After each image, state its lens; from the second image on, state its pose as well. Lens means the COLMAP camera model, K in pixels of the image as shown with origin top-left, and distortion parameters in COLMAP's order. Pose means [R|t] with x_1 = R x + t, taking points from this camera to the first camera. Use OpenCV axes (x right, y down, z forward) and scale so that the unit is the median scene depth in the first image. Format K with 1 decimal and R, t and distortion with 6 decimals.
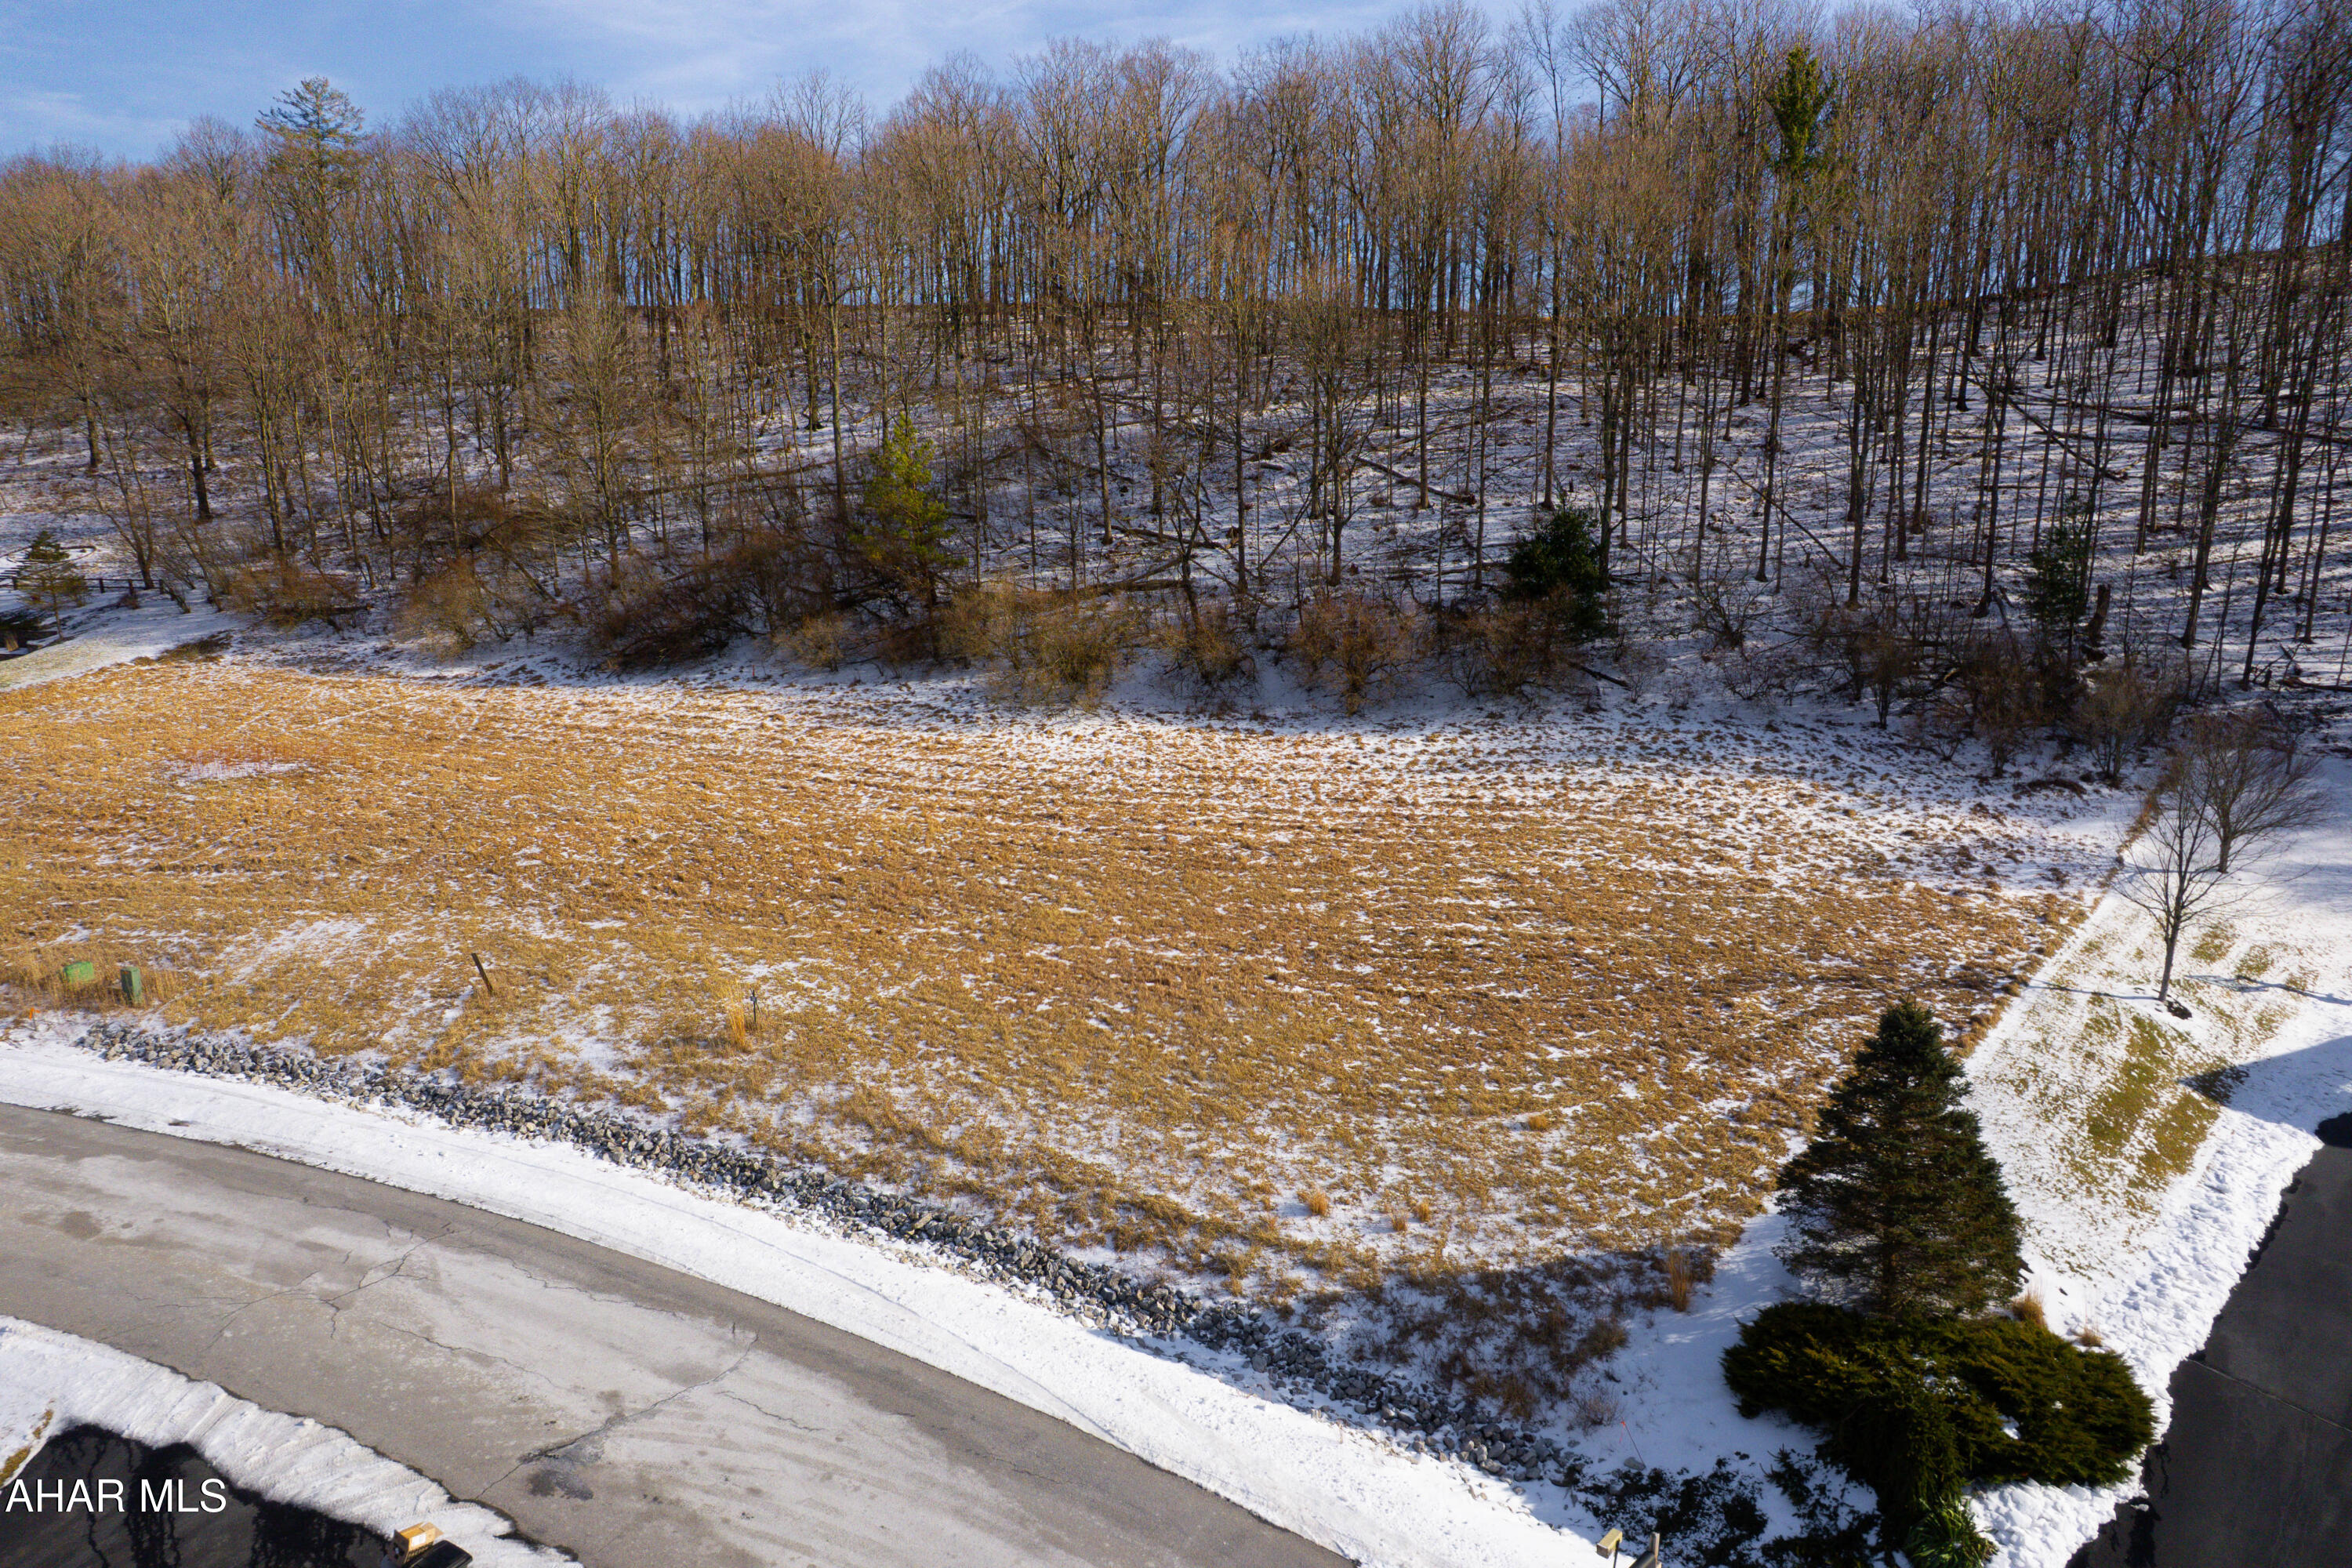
lens RADIAL K [[1515.3, 0, 1166.2], [0, 1515.3, 789.2], [0, 0, 1]] dist [-0.040620, 0.002128]
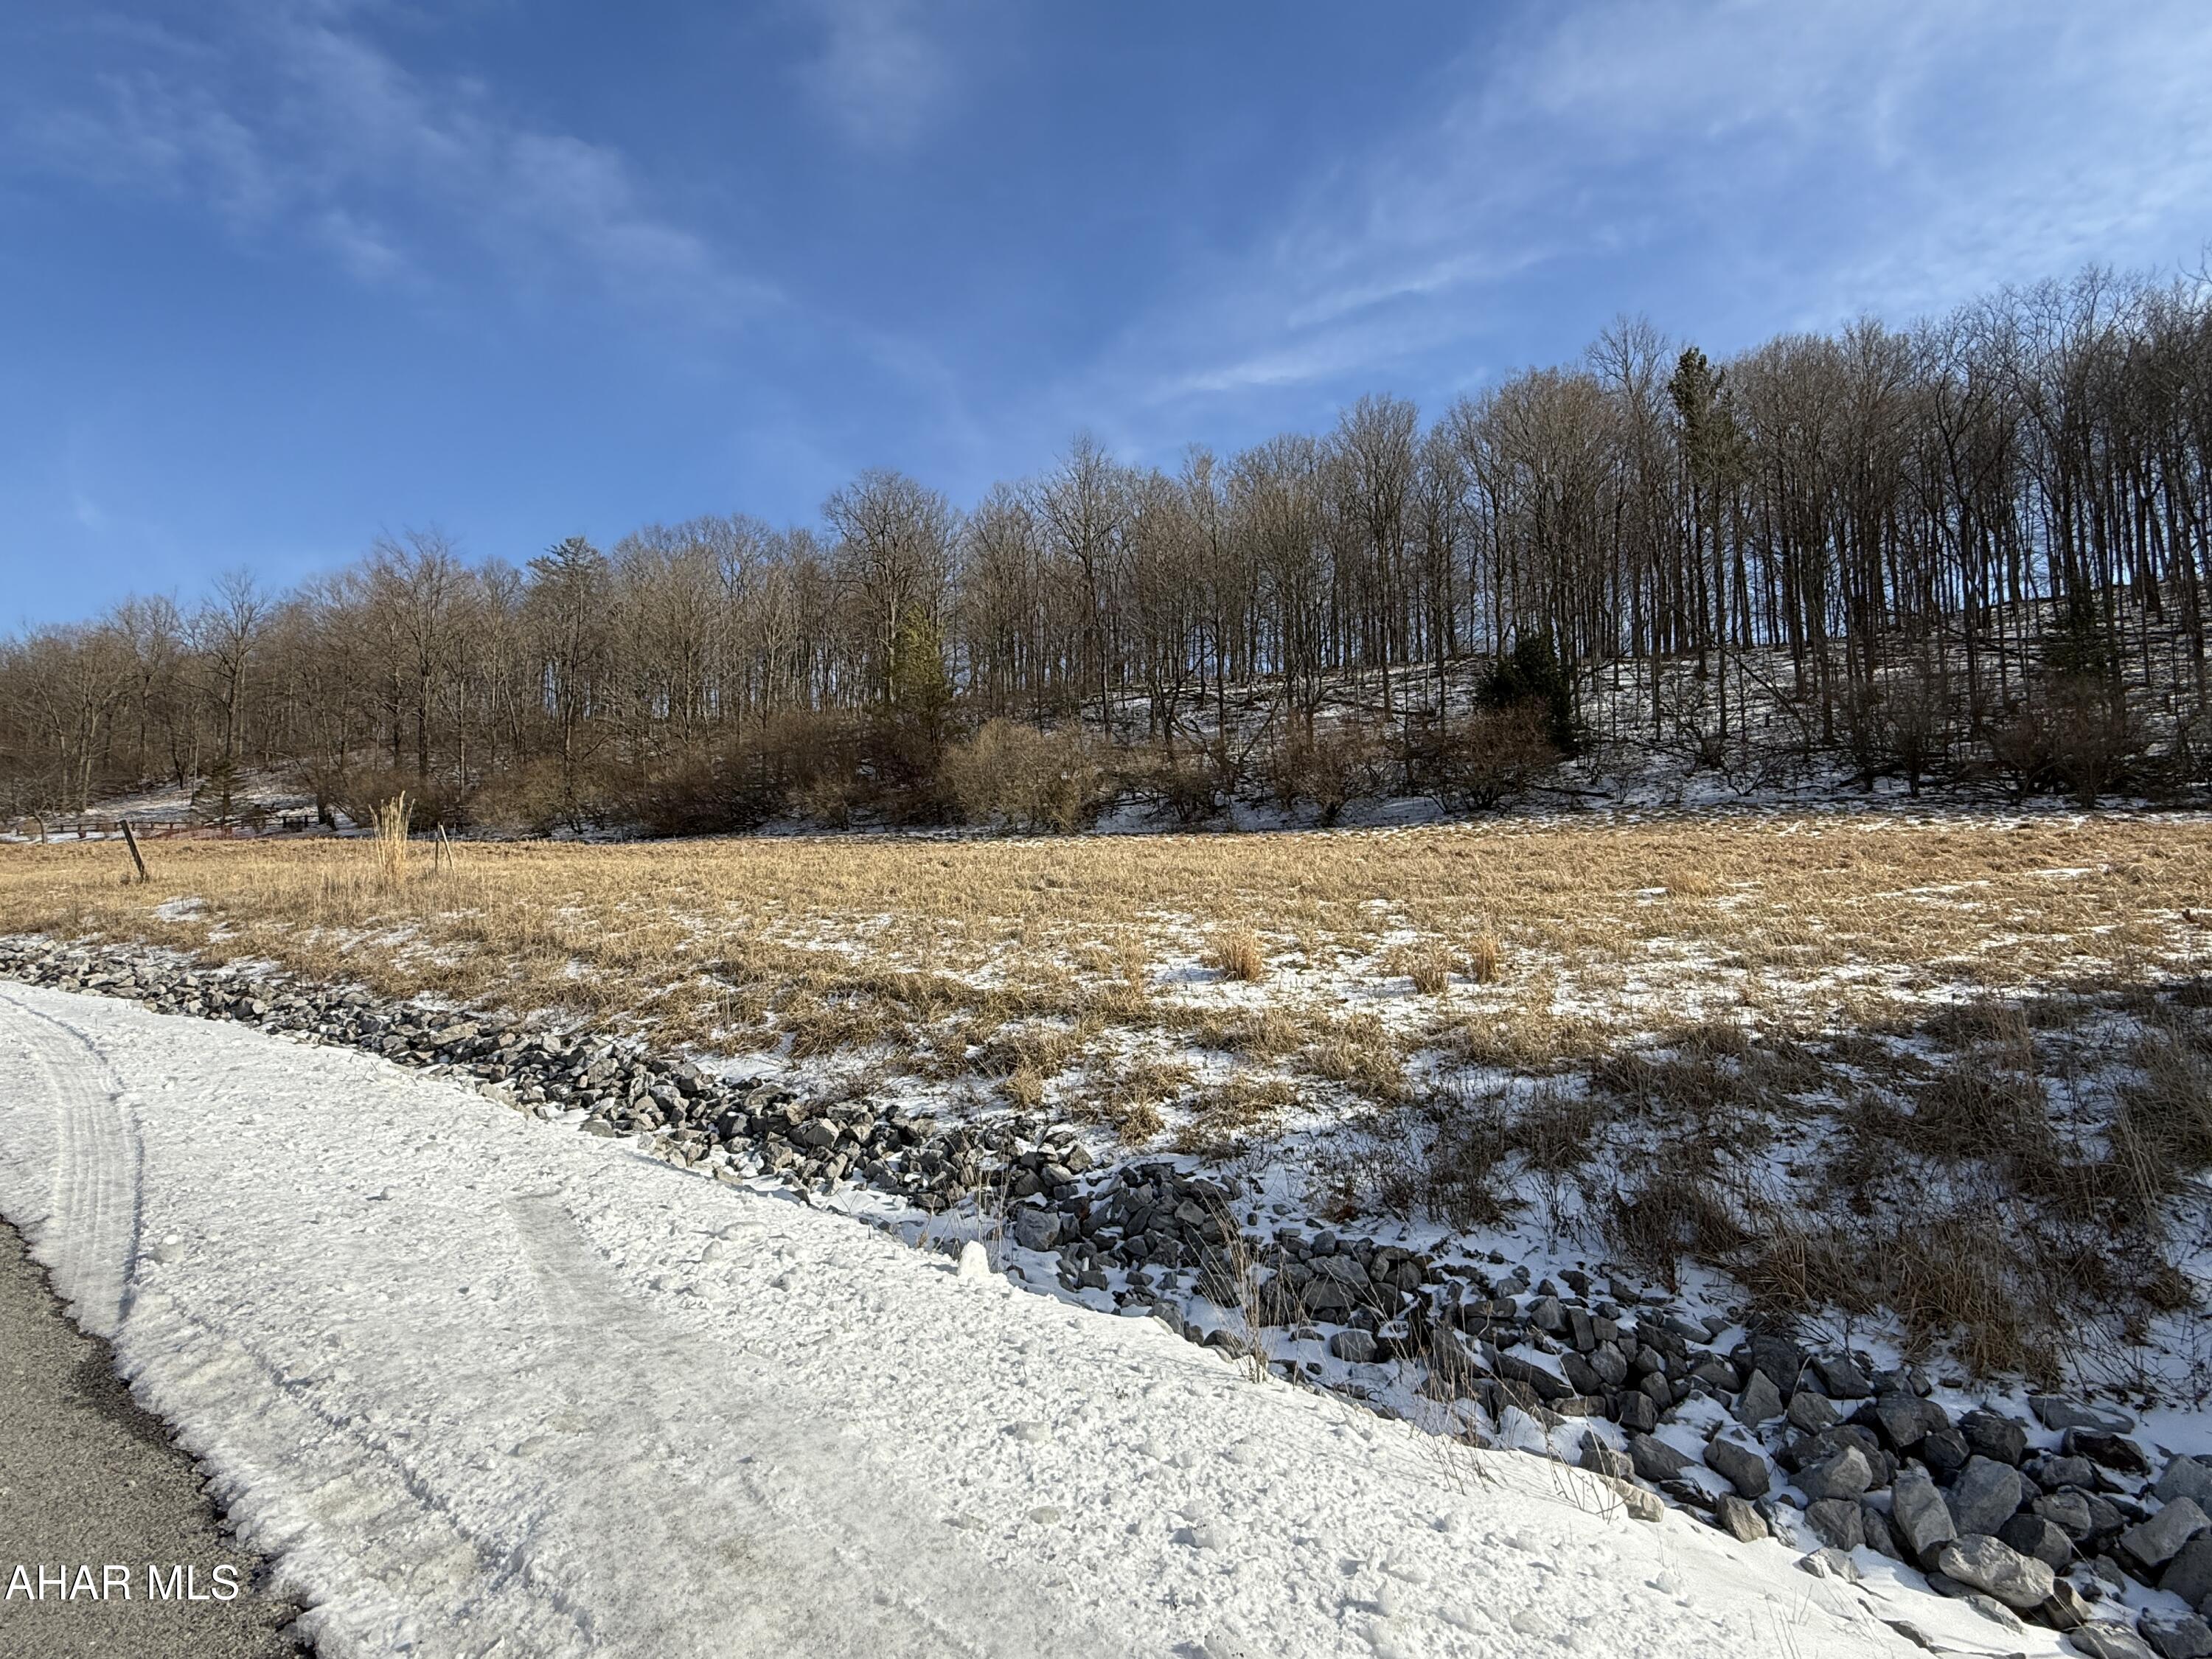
lens RADIAL K [[1117.2, 0, 1119.2], [0, 1117.2, 812.8], [0, 0, 1]] dist [0.000924, 0.000190]
pose [[0.997803, -0.002264, -0.066208, 0.089631], [-0.014629, 0.967212, -0.253550, 0.331140], [0.064611, 0.253961, 0.965054, 0.692274]]
